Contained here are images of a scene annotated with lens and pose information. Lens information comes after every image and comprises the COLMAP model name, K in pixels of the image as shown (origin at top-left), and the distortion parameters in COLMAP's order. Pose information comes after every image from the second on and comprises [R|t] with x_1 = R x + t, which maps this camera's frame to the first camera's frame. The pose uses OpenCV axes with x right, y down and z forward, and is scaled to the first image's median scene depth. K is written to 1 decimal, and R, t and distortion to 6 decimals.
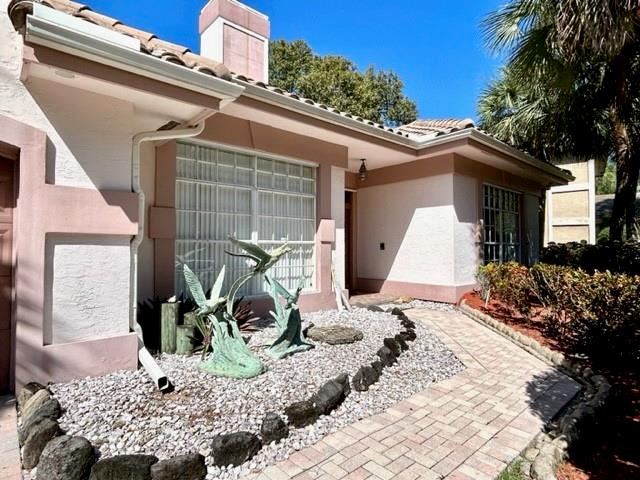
lens RADIAL K [[357.0, 0, 318.4], [0, 357.0, 237.9], [0, 0, 1]] dist [0.003474, -0.000040]
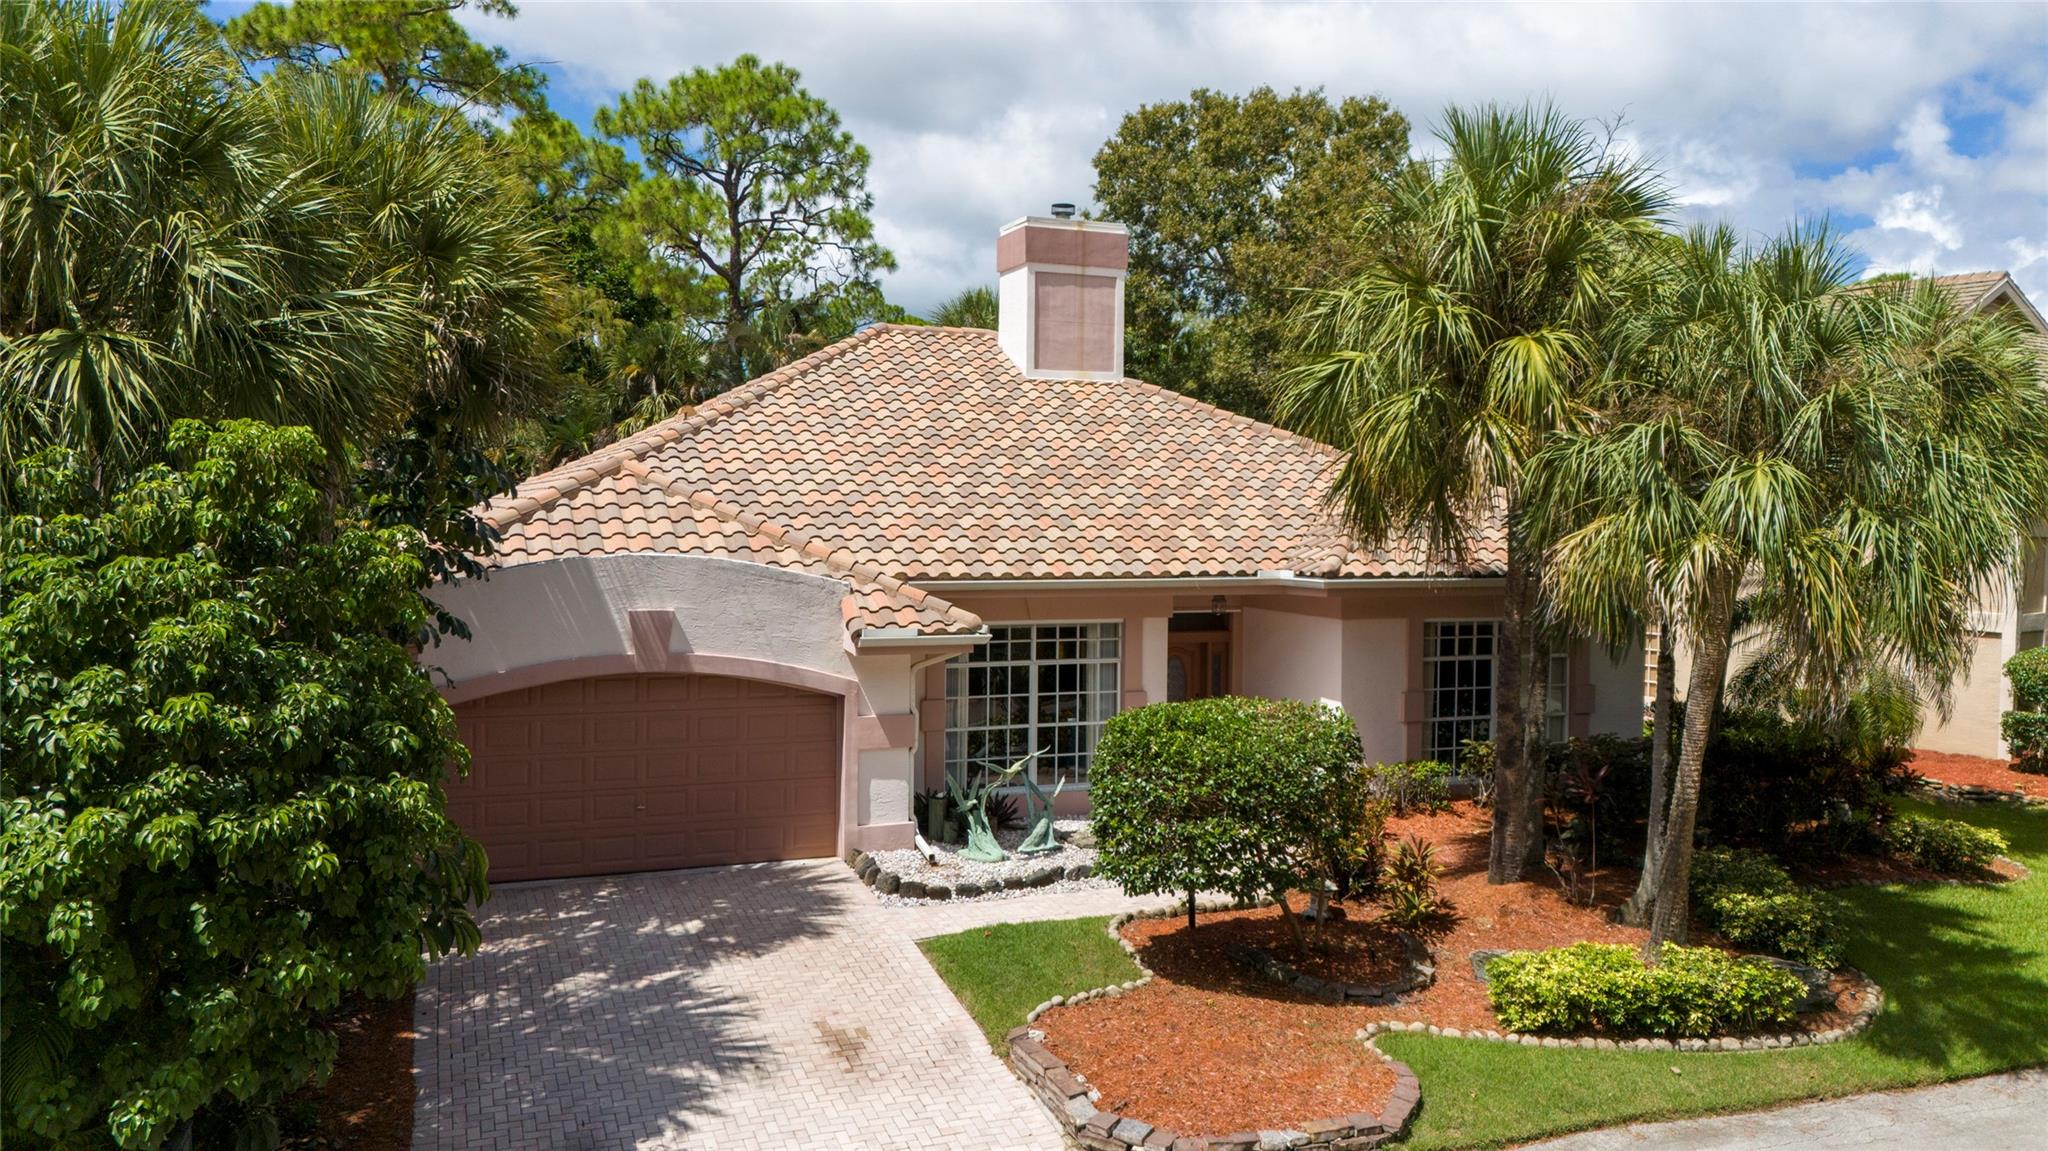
lens RADIAL K [[1508.4, 0, 1037.5], [0, 1508.4, 555.4], [0, 0, 1]] dist [0.038660, -0.021866]
pose [[0.939364, 0.024213, -0.342066, 1.533381], [-0.002452, 0.997953, 0.063906, -0.914697], [0.342913, -0.059193, 0.937500, -3.416124]]
